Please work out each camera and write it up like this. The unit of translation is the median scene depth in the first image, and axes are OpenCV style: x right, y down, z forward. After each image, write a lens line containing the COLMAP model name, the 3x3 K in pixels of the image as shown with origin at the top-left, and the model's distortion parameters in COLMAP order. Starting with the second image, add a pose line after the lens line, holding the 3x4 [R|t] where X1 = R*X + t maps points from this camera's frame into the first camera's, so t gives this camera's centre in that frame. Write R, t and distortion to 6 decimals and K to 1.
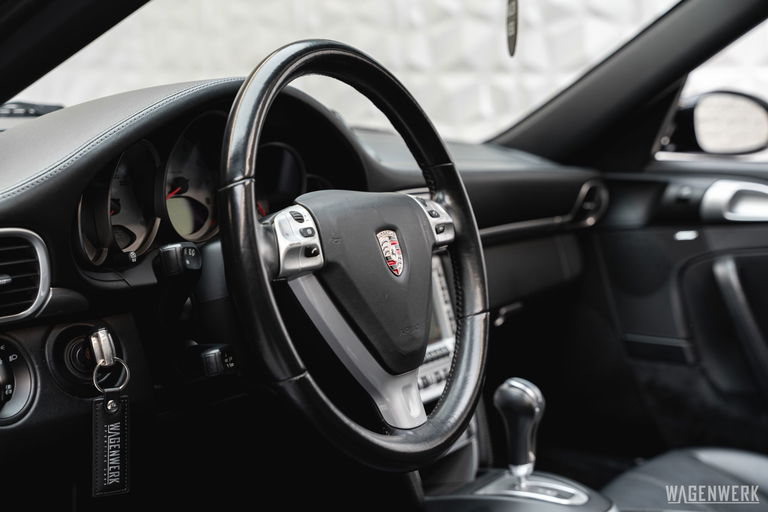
lens RADIAL K [[1144.1, 0, 384.0], [0, 1144.1, 256.0], [0, 0, 1]] dist [0.039968, 0.061054]
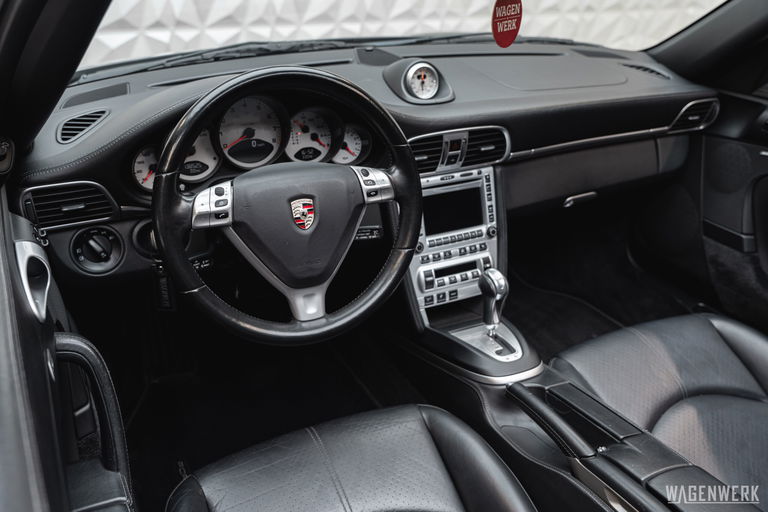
lens RADIAL K [[685.1, 0, 384.0], [0, 685.1, 256.0], [0, 0, 1]] dist [0.005848, 0.006922]
pose [[0.843714, 0.232845, -0.483663, 0.424687], [-0.059699, 0.936136, 0.346533, -0.209992], [0.533463, -0.263500, 0.803732, 0.218457]]
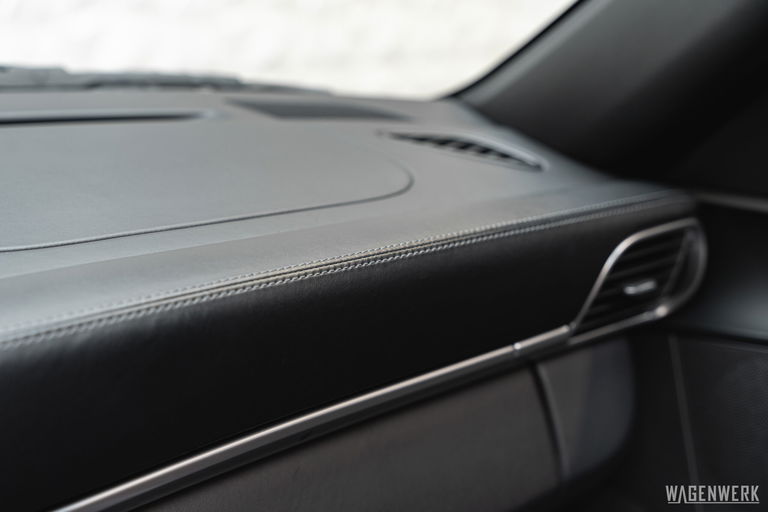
lens RADIAL K [[1230.3, 0, 384.0], [0, 1230.3, 256.0], [0, 0, 1]] dist [0.321304, 0.005830]
pose [[0.970980, 0.048776, -0.234133, 0.278415], [-0.015797, 0.989924, 0.140715, -0.163574], [0.238637, -0.132933, 0.961967, 0.823007]]
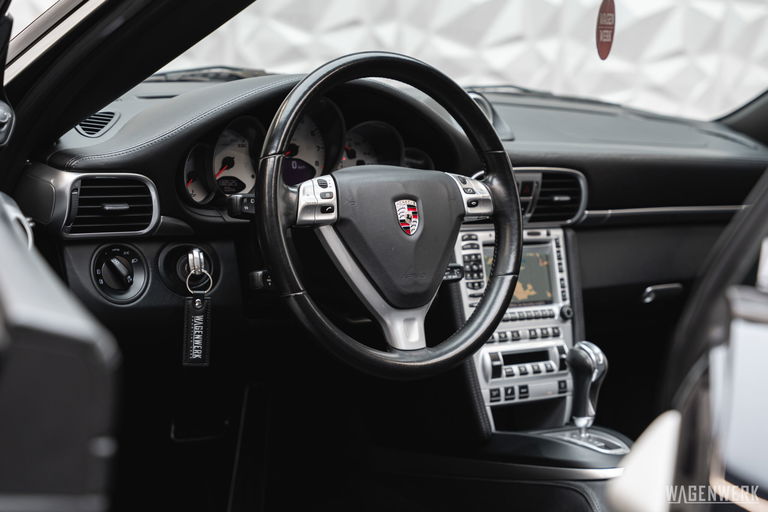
lens RADIAL K [[1521.9, 0, 384.0], [0, 1521.9, 256.0], [0, 0, 1]] dist [0.072636, -0.001895]
pose [[0.932999, 0.112146, -0.341959, 0.441009], [-0.102458, 0.993658, 0.046326, -0.027680], [0.344986, -0.008185, 0.938572, -0.495751]]
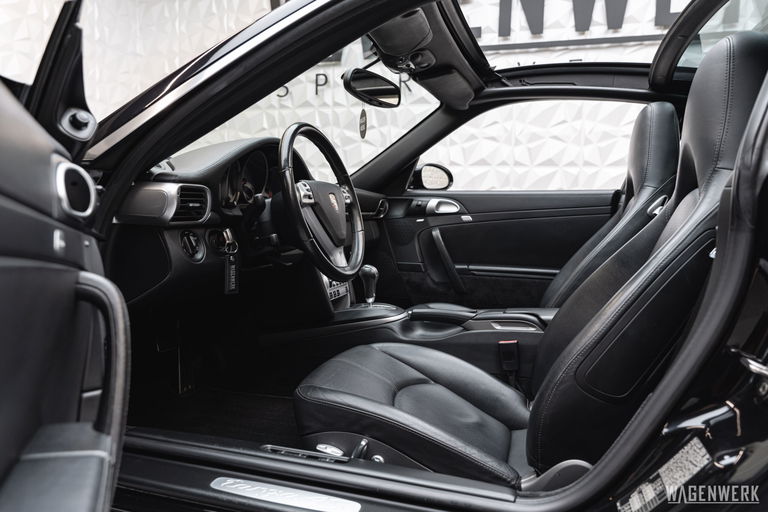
lens RADIAL K [[555.2, 0, 384.0], [0, 555.2, 256.0], [0, 0, 1]] dist [-0.000889, 0.000022]
pose [[0.971616, -0.024092, 0.235333, -0.141575], [0.029201, 0.999407, -0.018247, 0.112662], [-0.234754, 0.024601, 0.971743, -0.217325]]
